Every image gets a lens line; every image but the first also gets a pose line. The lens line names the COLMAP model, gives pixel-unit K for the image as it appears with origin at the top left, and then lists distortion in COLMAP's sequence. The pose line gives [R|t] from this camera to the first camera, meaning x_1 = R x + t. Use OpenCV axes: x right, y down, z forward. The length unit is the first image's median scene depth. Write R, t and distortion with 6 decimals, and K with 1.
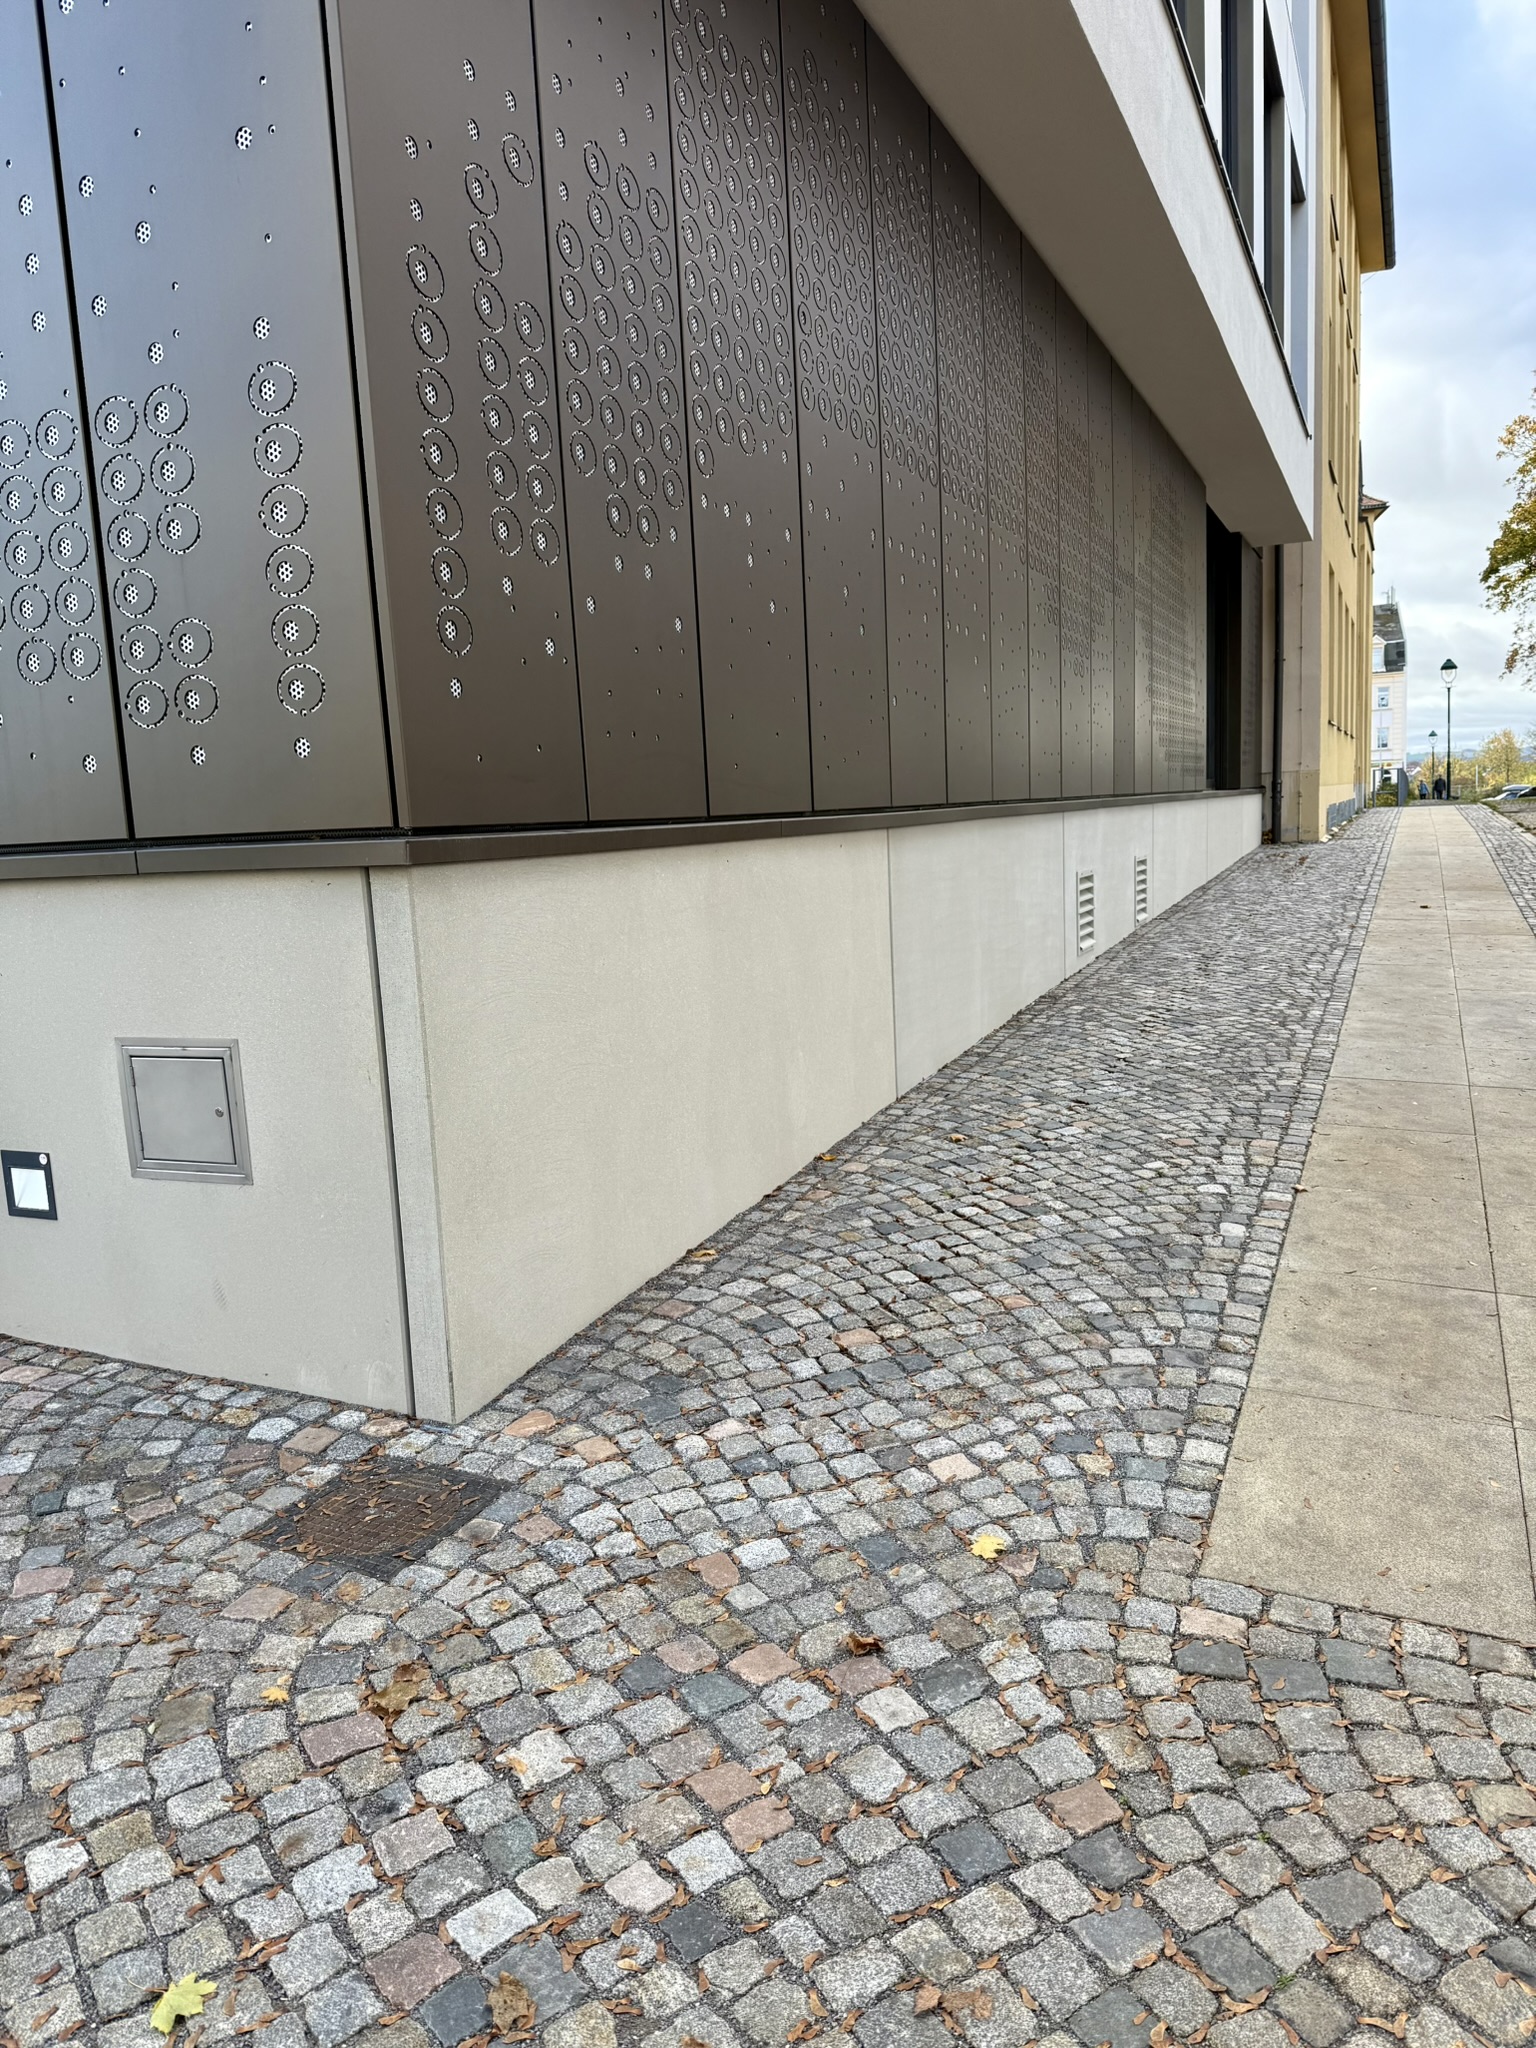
lens RADIAL K [[1434.4, 0, 770.0], [0, 1434.4, 1020.0], [0, 0, 1]] dist [0.043579, 0.000623]
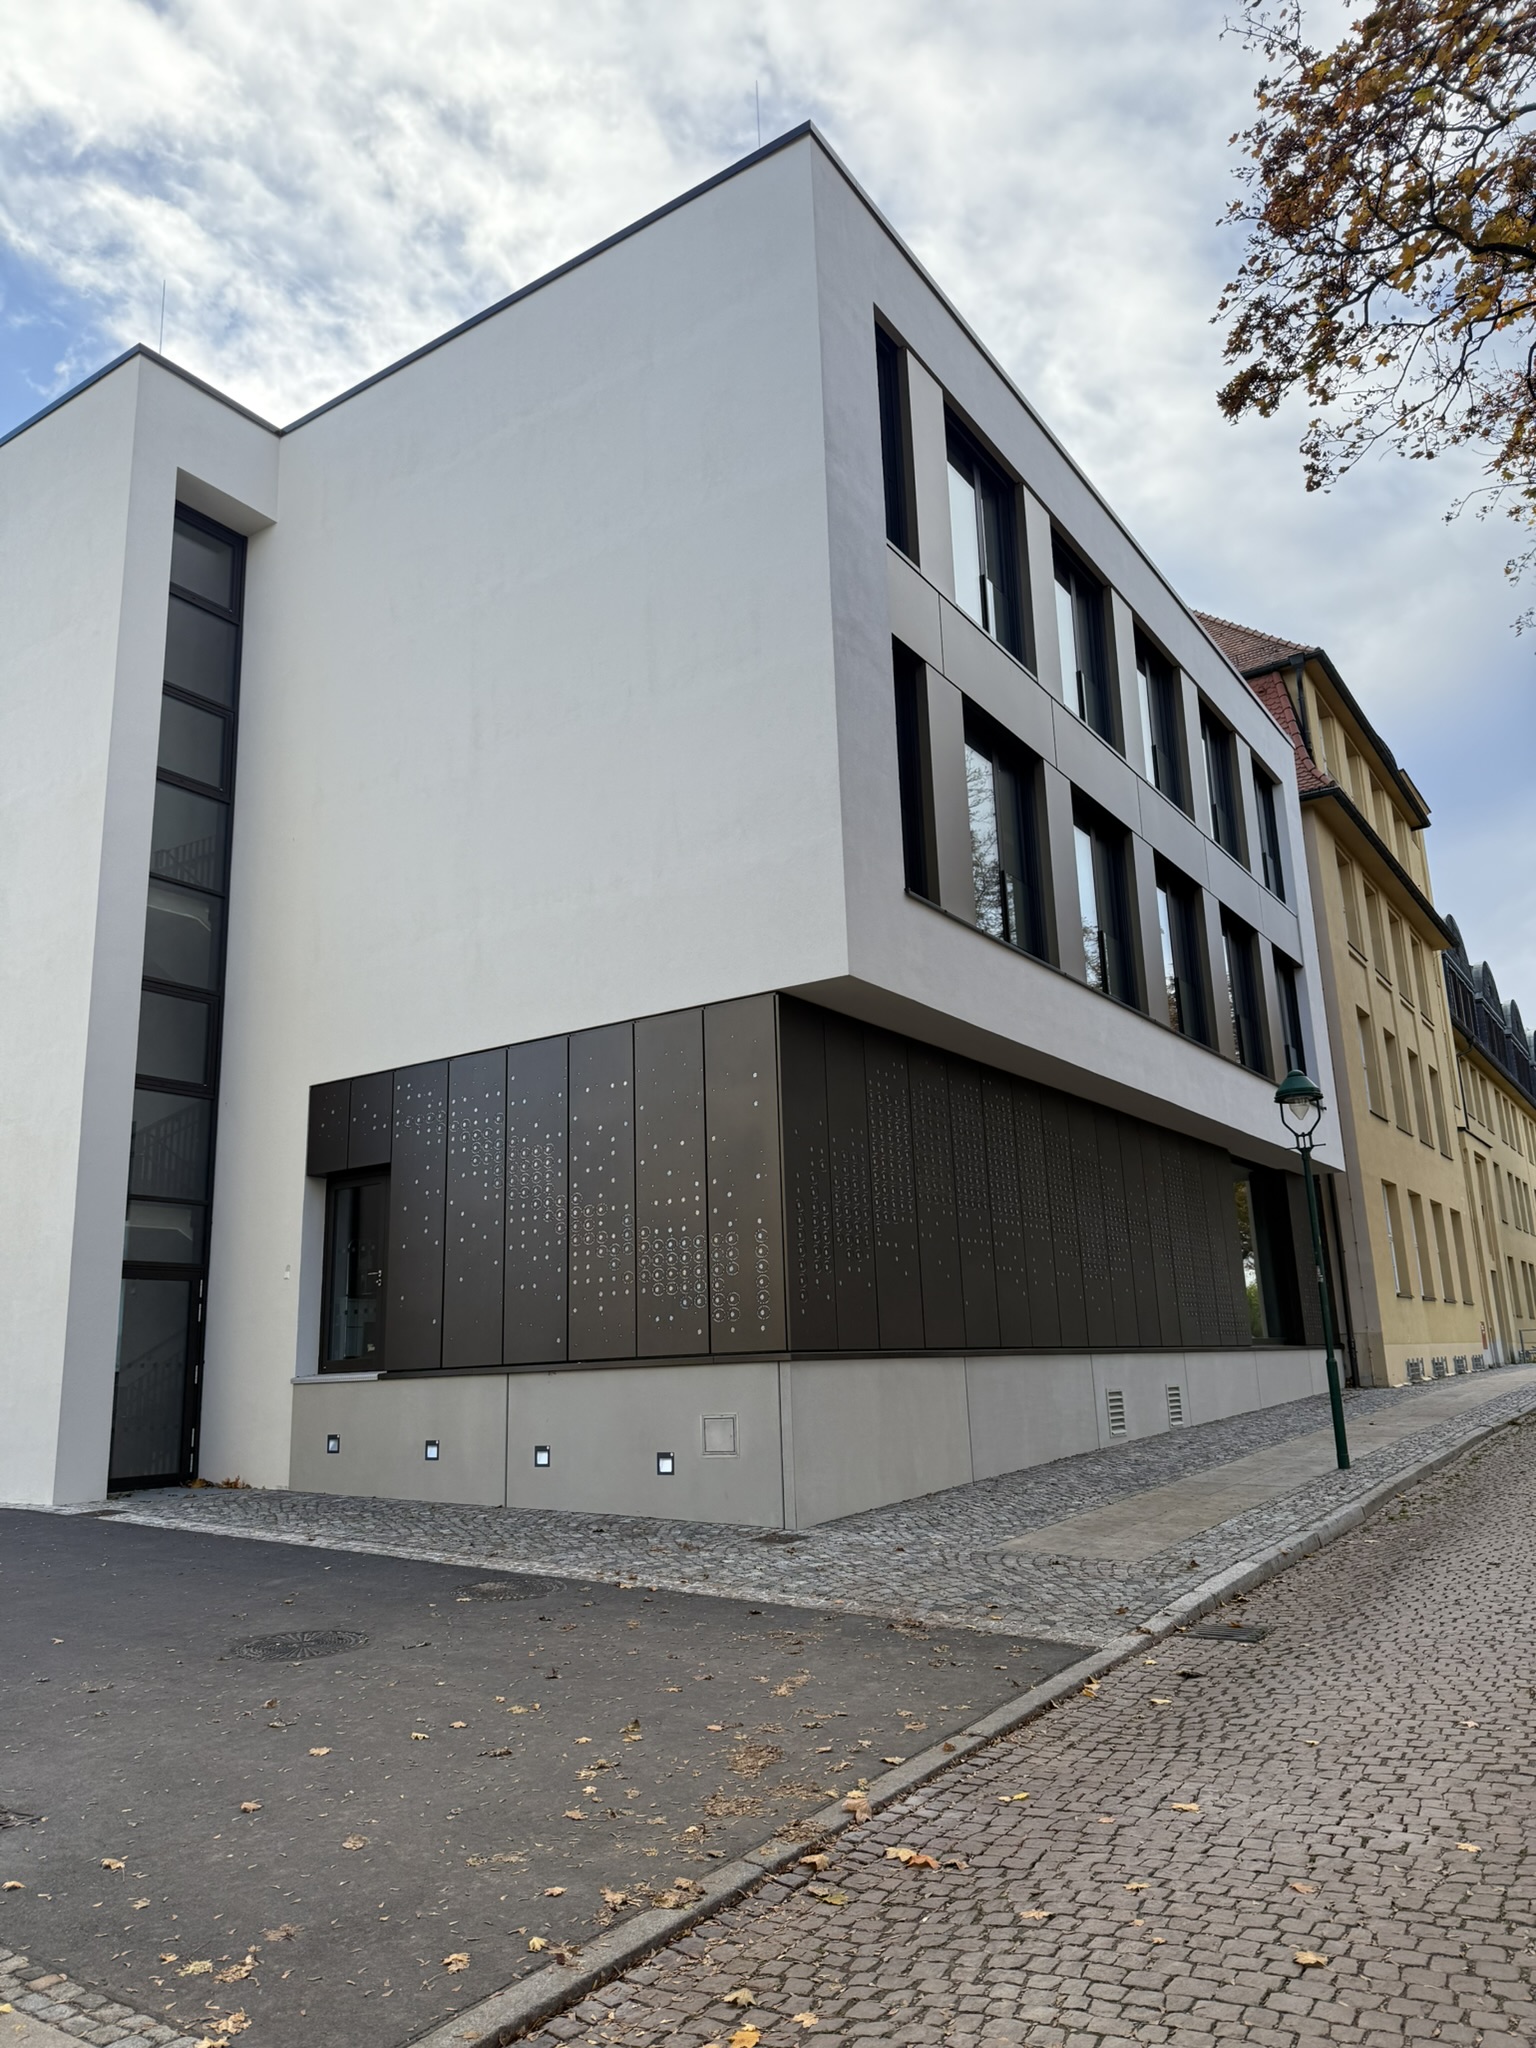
lens RADIAL K [[1434.4, 0, 768.9], [0, 1434.4, 1021.2], [0, 0, 1]] dist [0.043579, 0.000623]
pose [[0.985547, -0.029589, -0.166800, 0.214579], [-0.033995, 0.930054, -0.365846, 0.279289], [0.165958, 0.366229, 0.915606, -1.736217]]
